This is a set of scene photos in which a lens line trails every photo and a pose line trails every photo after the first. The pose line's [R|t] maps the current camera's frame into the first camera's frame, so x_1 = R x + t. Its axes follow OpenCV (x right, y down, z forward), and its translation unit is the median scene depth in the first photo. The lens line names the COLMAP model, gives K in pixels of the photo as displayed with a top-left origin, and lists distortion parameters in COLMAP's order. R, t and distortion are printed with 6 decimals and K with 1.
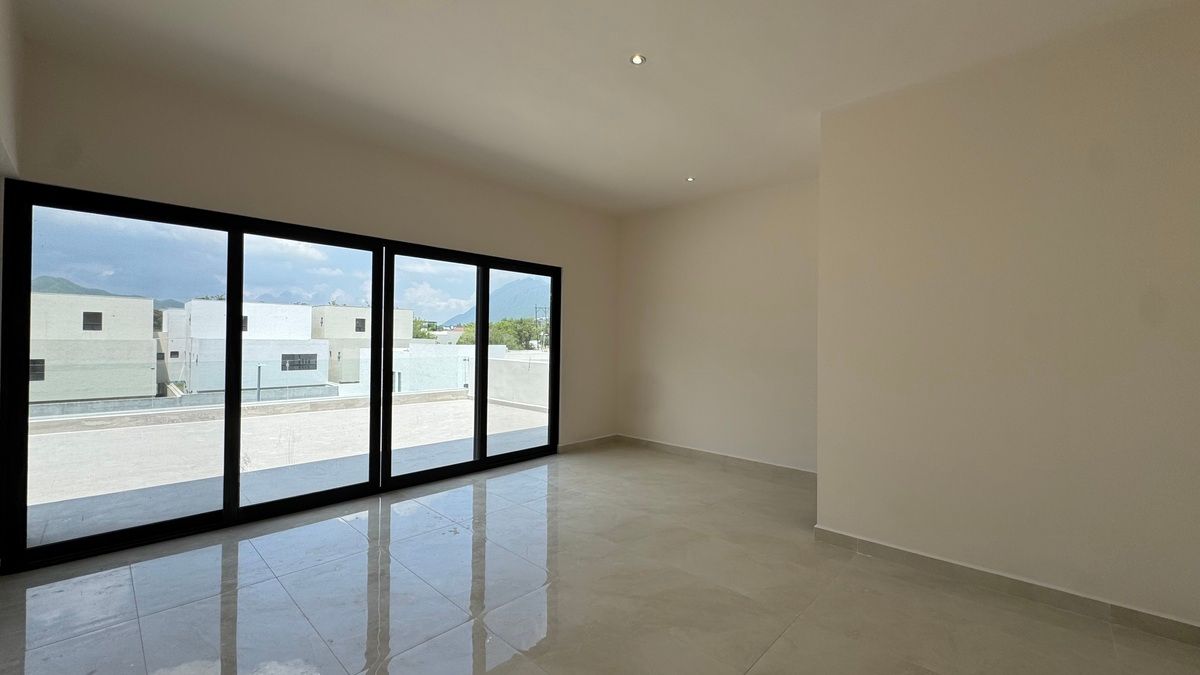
lens RADIAL K [[486.2, 0, 611.0], [0, 486.2, 338.8], [0, 0, 1]] dist [-0.000367, -0.000107]
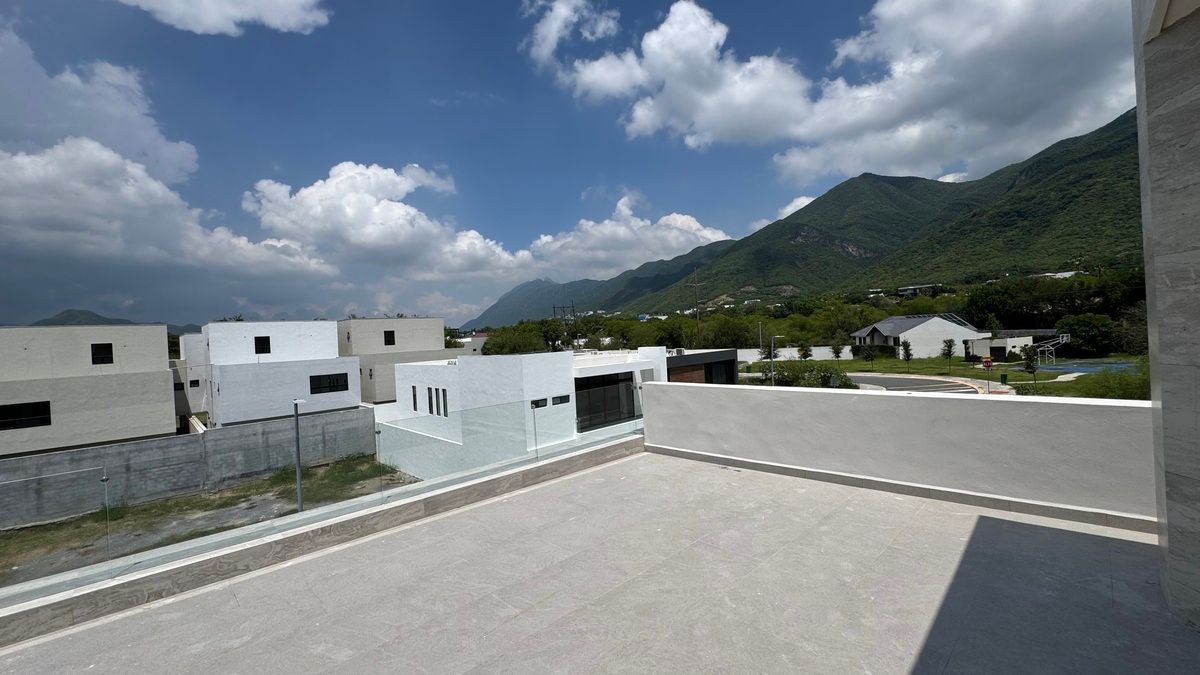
lens RADIAL K [[481.7, 0, 603.2], [0, 481.7, 337.6], [0, 0, 1]] dist [-0.002247, -0.000402]
pose [[0.997295, -0.066681, -0.030930, -0.100063], [0.066897, 0.997742, 0.005995, -0.008157], [0.030461, -0.008048, 0.999504, 0.123125]]
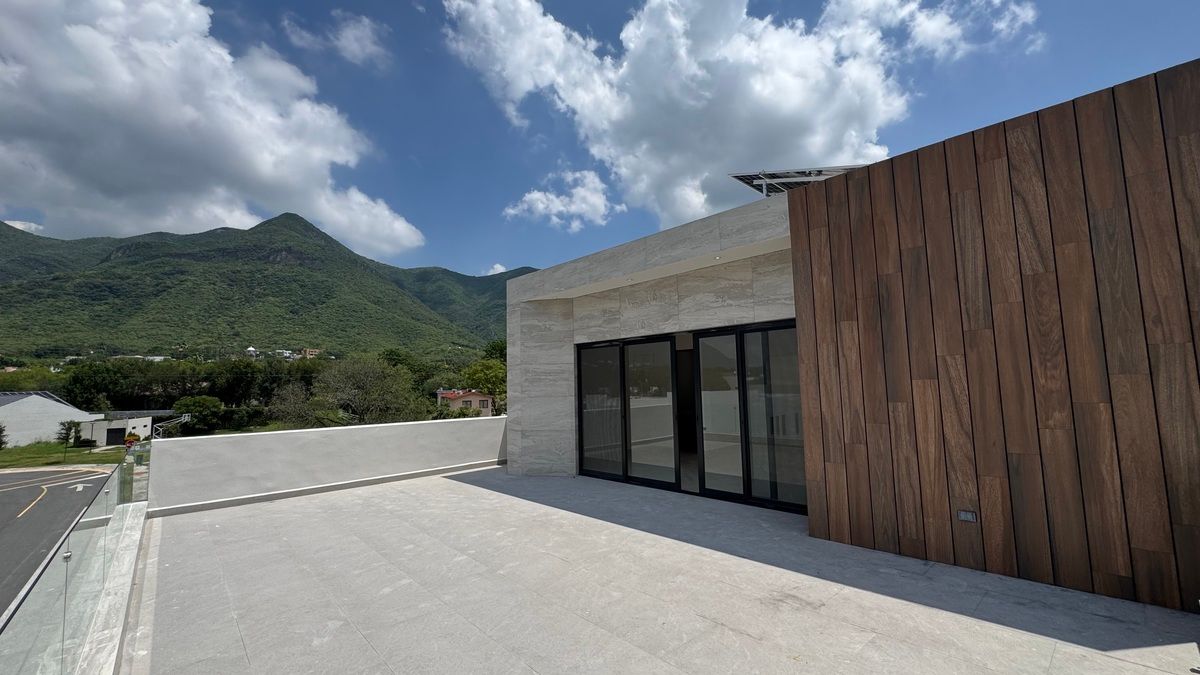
lens RADIAL K [[481.7, 0, 603.2], [0, 481.7, 337.6], [0, 0, 1]] dist [-0.002247, -0.000402]
pose [[0.061831, 0.080582, 0.994828, -0.256060], [0.021950, 0.996385, -0.082072, -0.007117], [-0.997845, 0.026911, 0.059839, 0.142154]]
